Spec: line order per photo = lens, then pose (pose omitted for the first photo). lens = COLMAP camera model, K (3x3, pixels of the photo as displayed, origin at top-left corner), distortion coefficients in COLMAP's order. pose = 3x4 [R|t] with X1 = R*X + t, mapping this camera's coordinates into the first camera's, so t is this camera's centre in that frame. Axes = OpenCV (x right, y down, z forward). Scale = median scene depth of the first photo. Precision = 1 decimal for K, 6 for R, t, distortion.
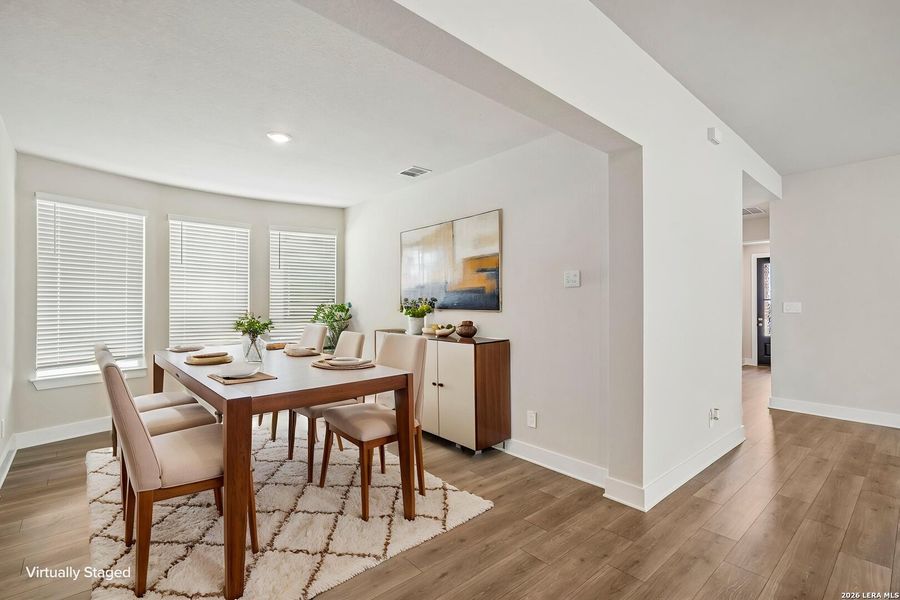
lens RADIAL K [[414.1, 0, 450.0], [0, 414.1, 300.0], [0, 0, 1]] dist [0.013083, 0.000033]
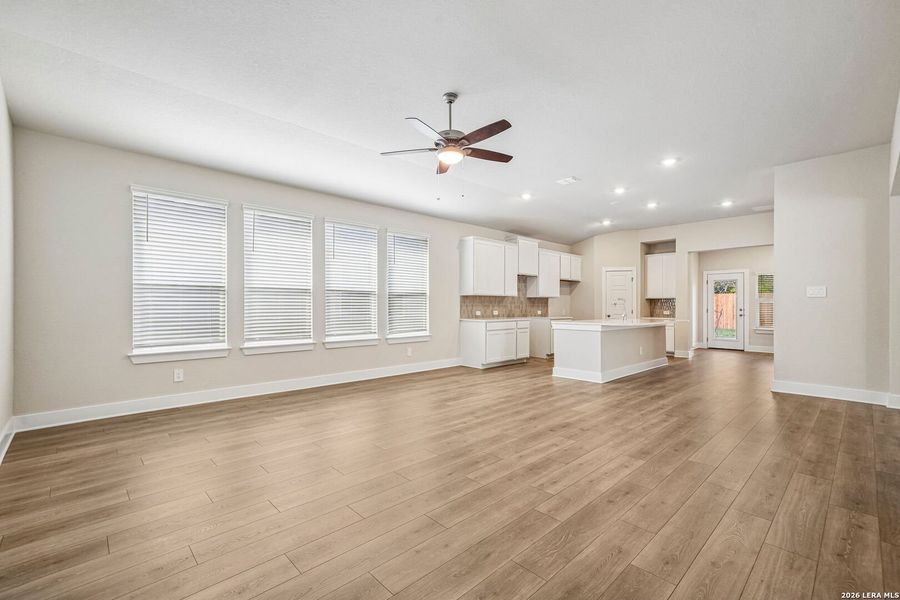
lens RADIAL K [[395.7, 0, 445.9], [0, 395.7, 303.9], [0, 0, 1]] dist [0.014955, 0.000543]
pose [[-0.999471, -0.006547, -0.031870, 1.104576], [-0.006072, 0.999869, -0.015002, 0.068926], [0.031964, -0.014800, -0.999379, 1.352891]]
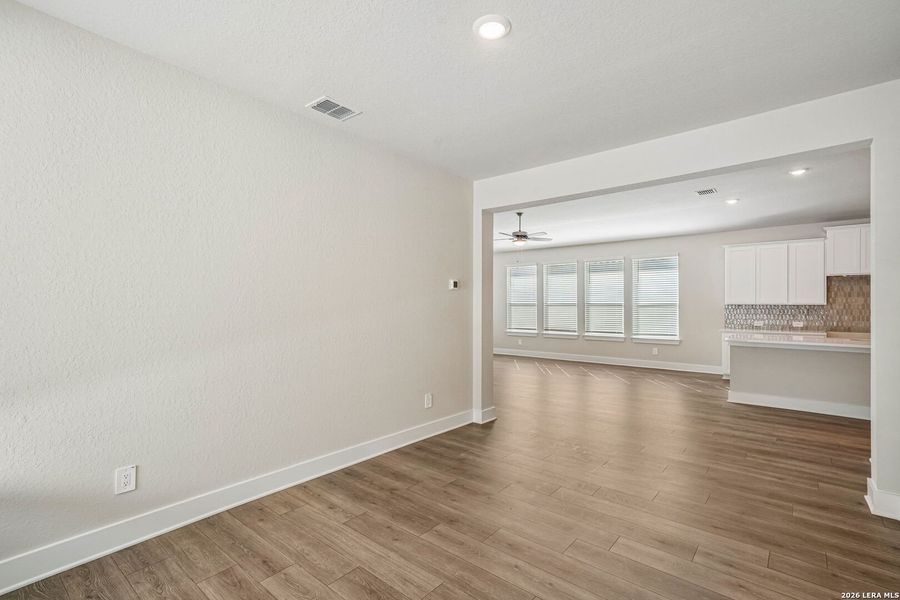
lens RADIAL K [[419.0, 0, 451.6], [0, 419.0, 307.7], [0, 0, 1]] dist [0.021307, 0.000739]
pose [[-0.148671, -0.011412, 0.988821, -0.929580], [-0.012344, 0.999877, 0.009684, 0.007414], [-0.988810, -0.010766, -0.148794, 1.046474]]
